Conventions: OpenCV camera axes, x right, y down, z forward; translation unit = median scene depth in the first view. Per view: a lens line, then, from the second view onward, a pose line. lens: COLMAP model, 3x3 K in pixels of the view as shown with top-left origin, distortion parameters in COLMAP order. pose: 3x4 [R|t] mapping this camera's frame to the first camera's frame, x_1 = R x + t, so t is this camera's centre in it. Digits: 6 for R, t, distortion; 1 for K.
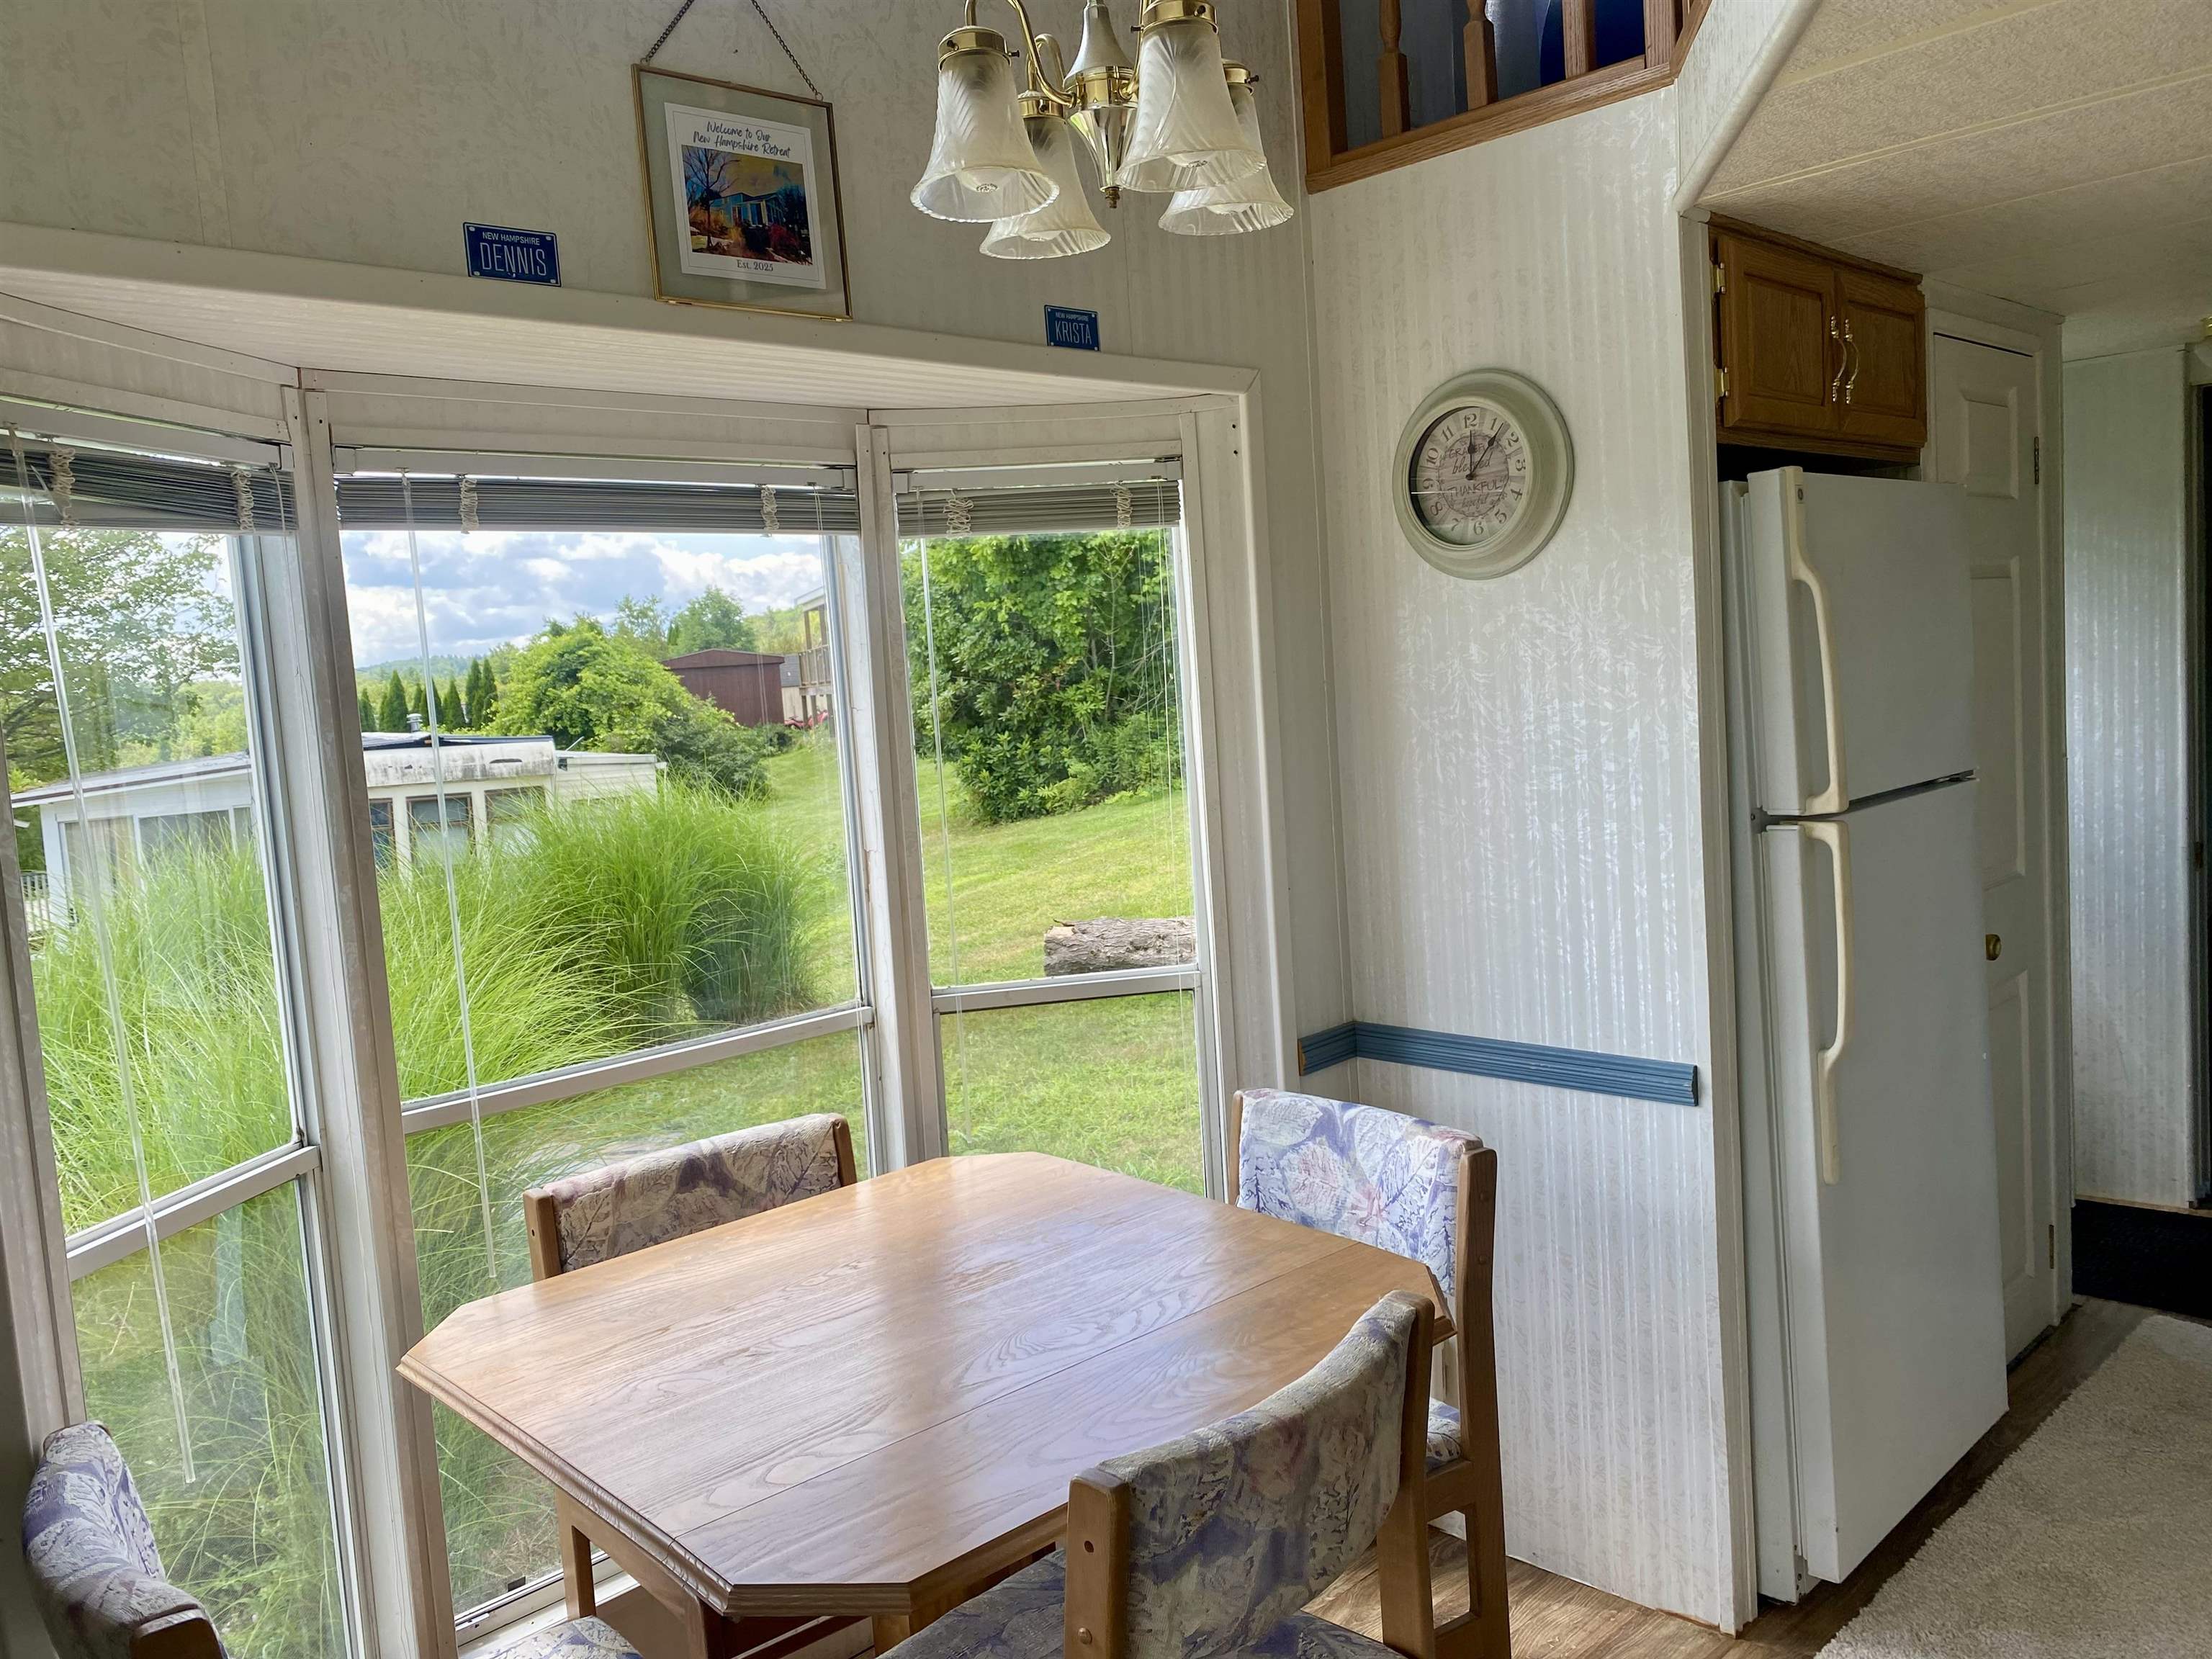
lens RADIAL K [[1695.4, 0, 1056.9], [0, 1695.4, 853.2], [0, 0, 1]] dist [0.012882, -0.004862]
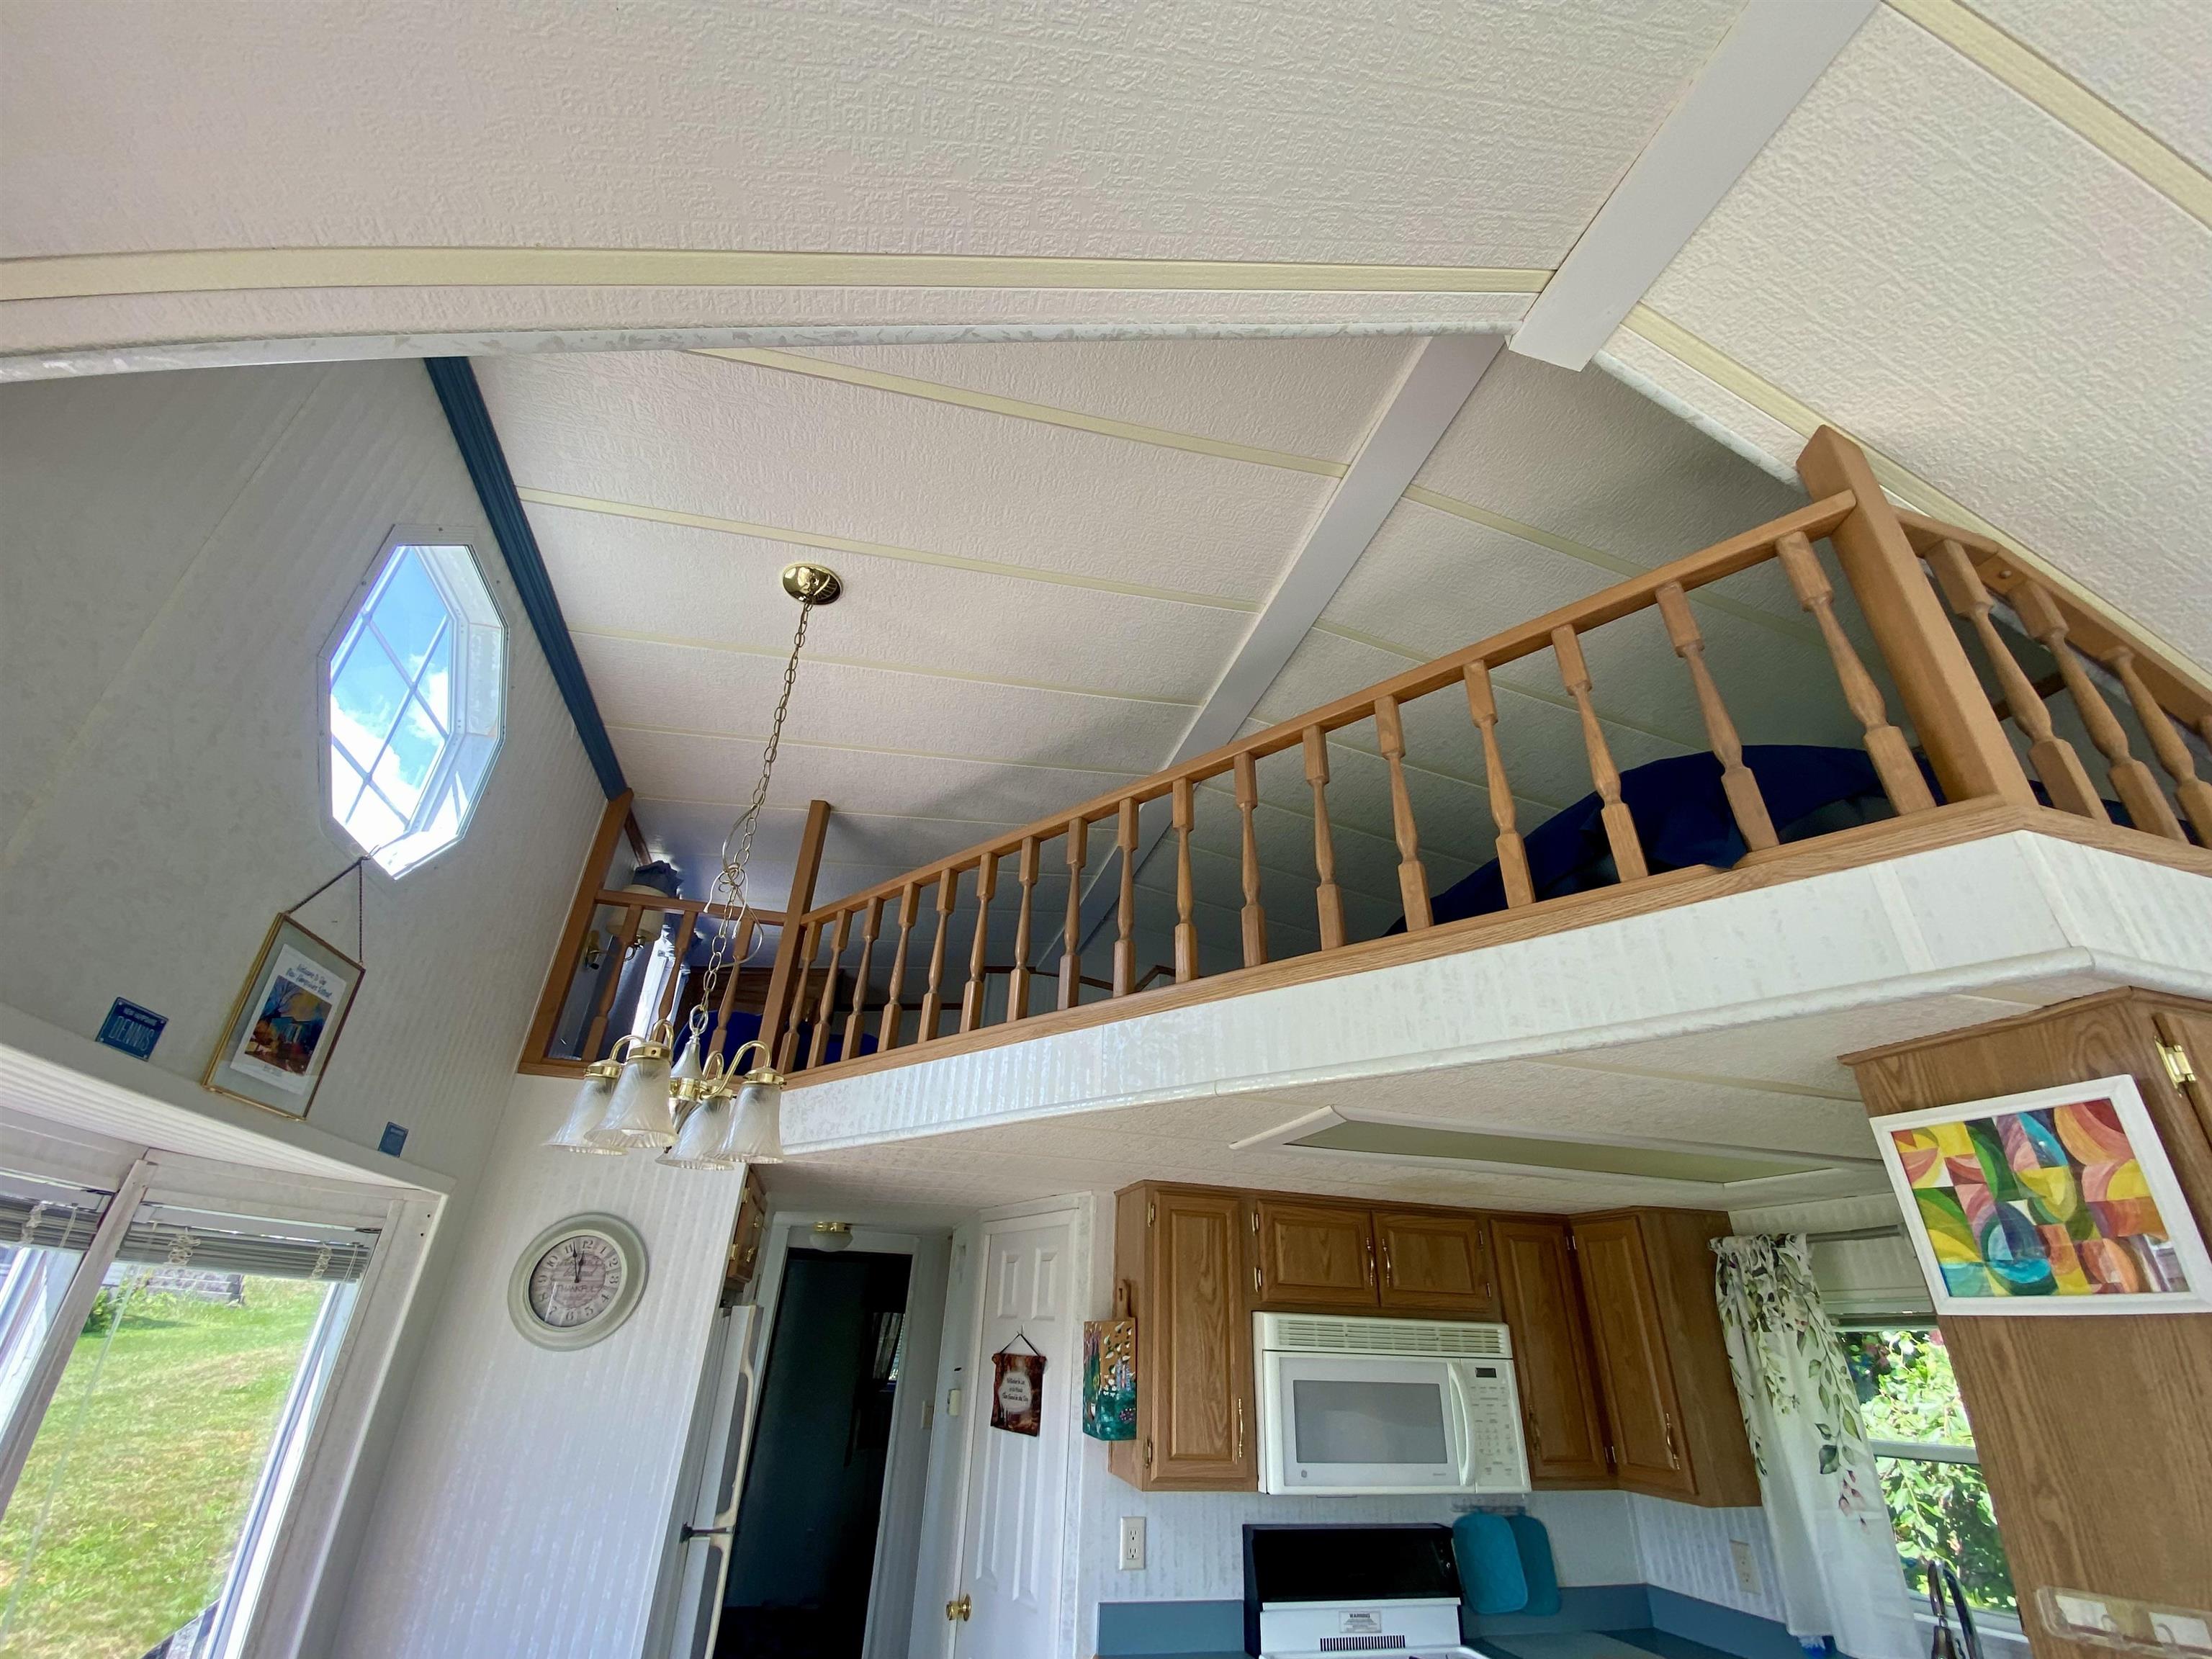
lens RADIAL K [[894.4, 0, 1104.2], [0, 894.4, 833.6], [0, 0, 1]] dist [0.016577, -0.018968]
pose [[0.467904, 0.494773, 0.732302, -0.419736], [0.022056, 0.821807, -0.569339, -0.081665], [-0.883504, 0.282547, 0.373614, 0.116781]]
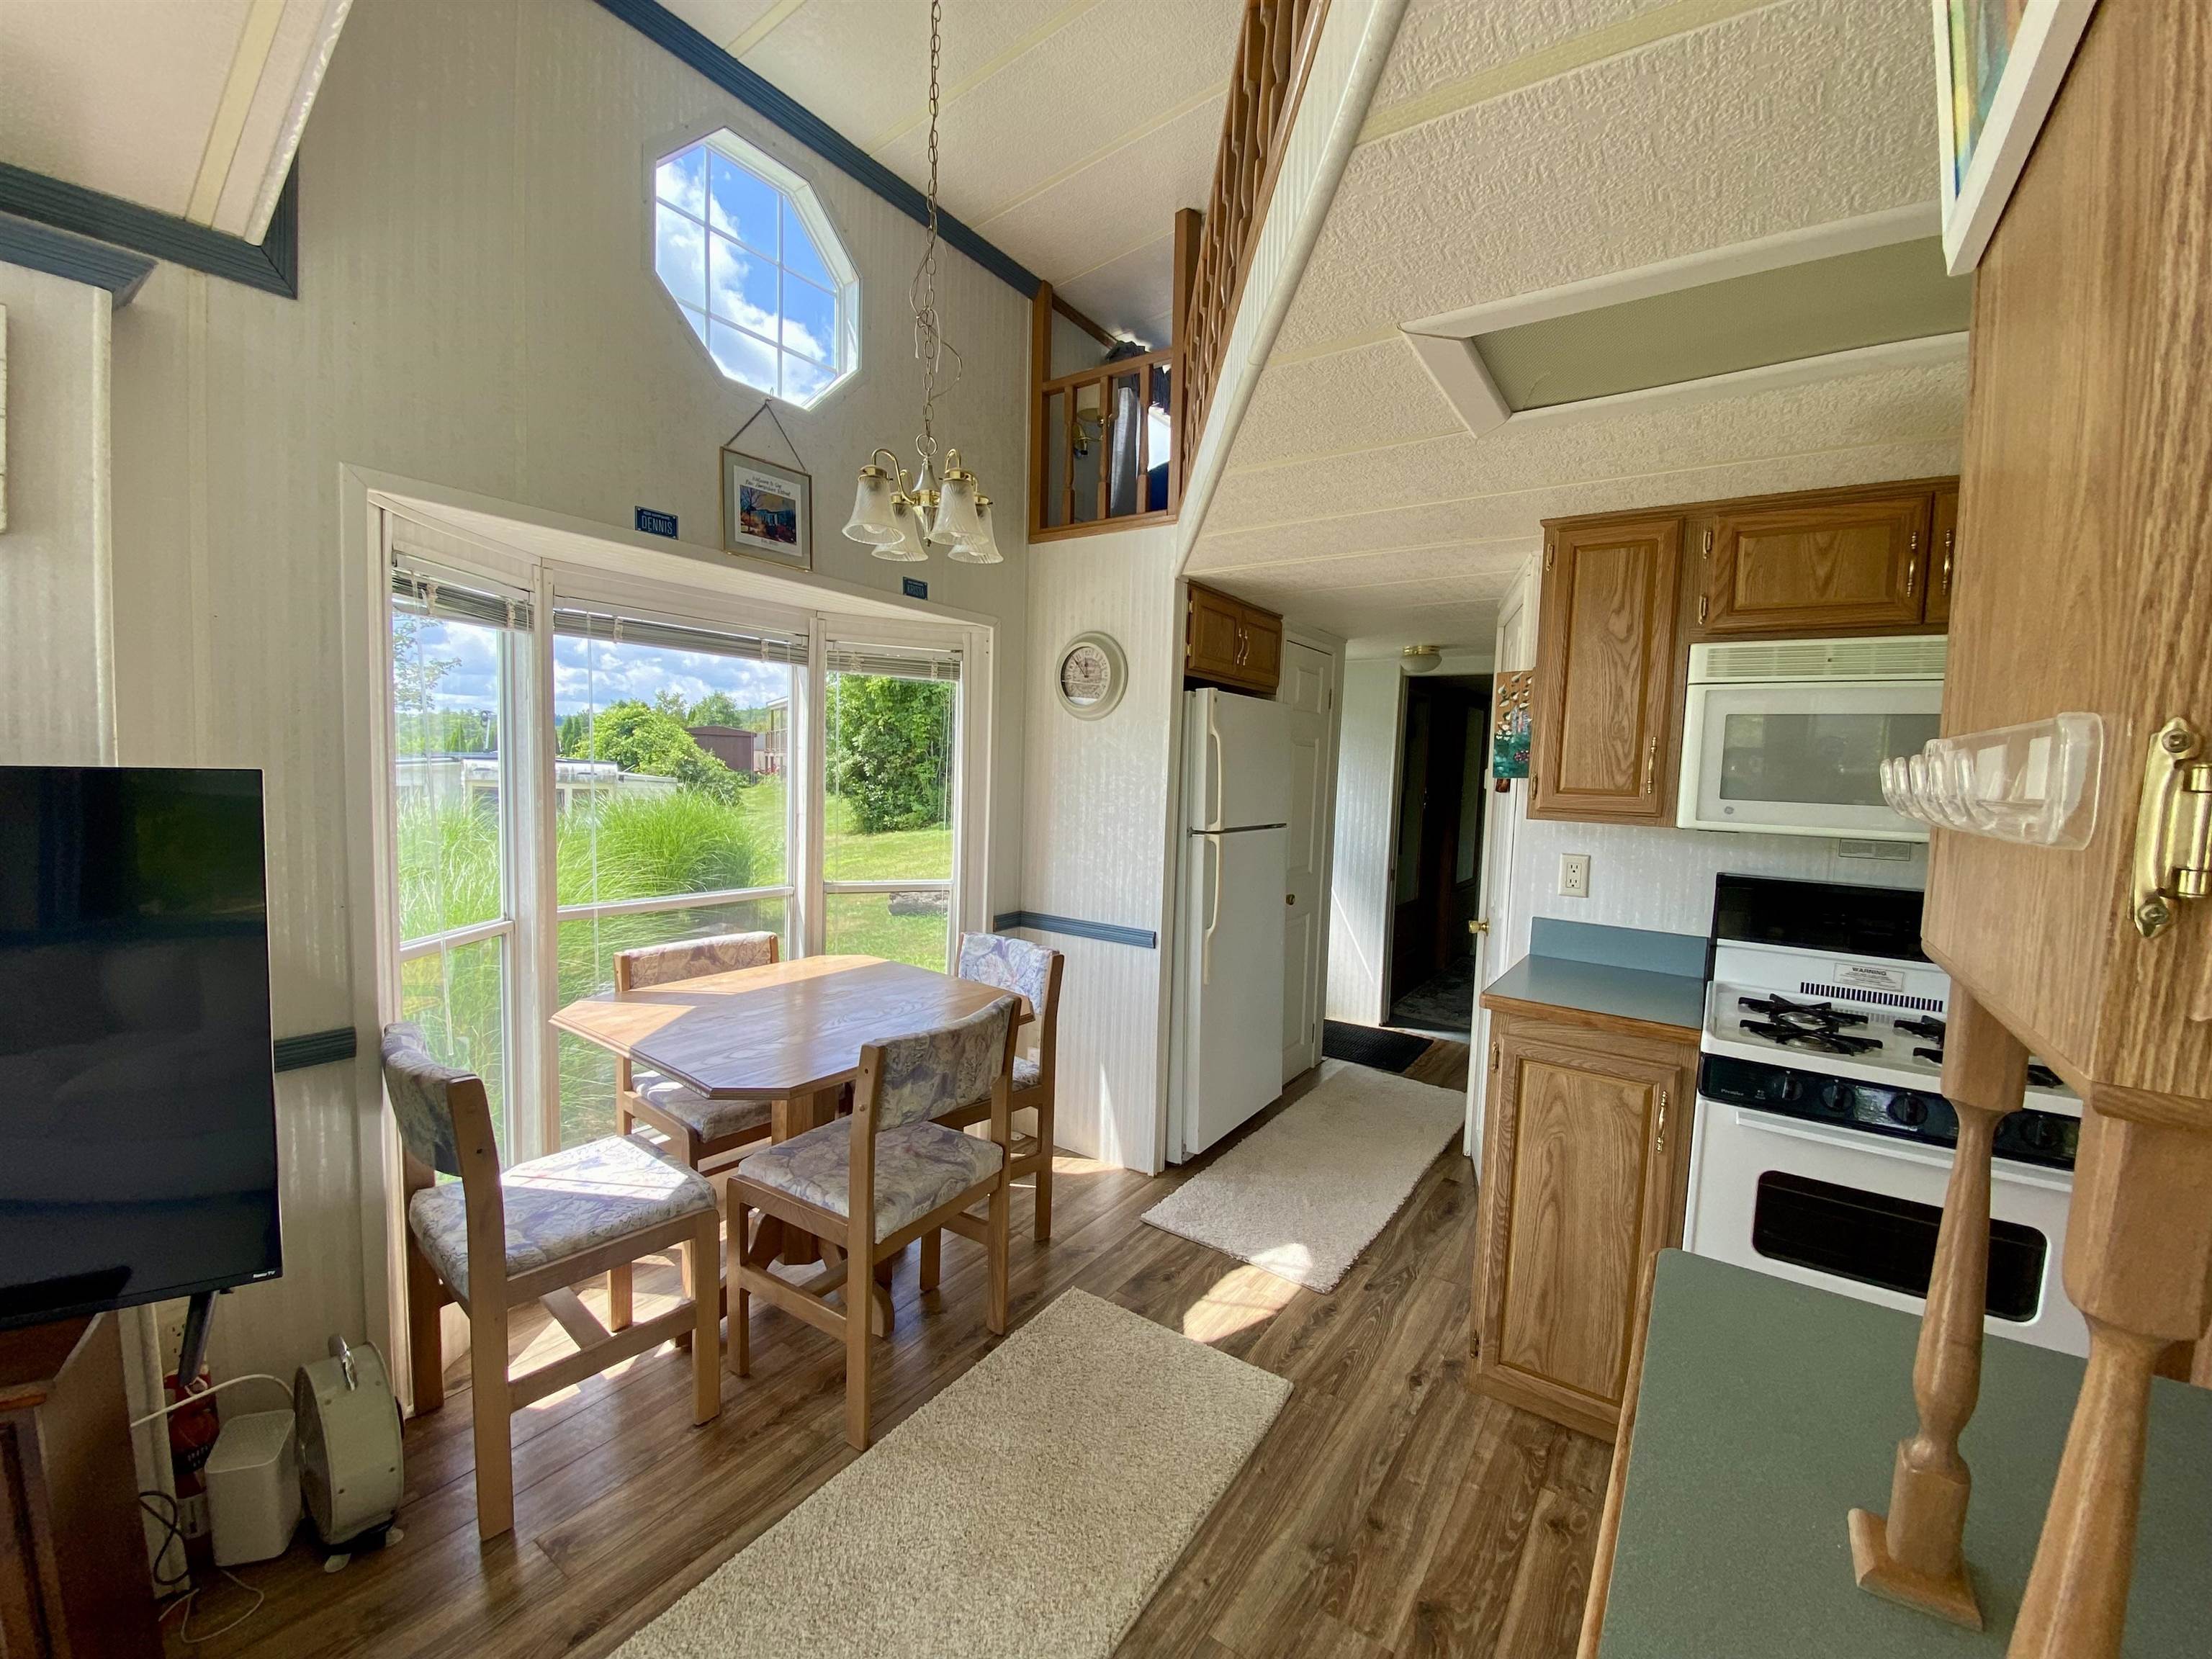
lens RADIAL K [[894.4, 0, 1104.2], [0, 894.4, 833.6], [0, 0, 1]] dist [0.016577, -0.018968]
pose [[0.972922, 0.082921, 0.215747, 0.025265], [-0.075825, 0.996279, -0.040980, 0.046273], [-0.218342, 0.023511, 0.975589, -0.214105]]
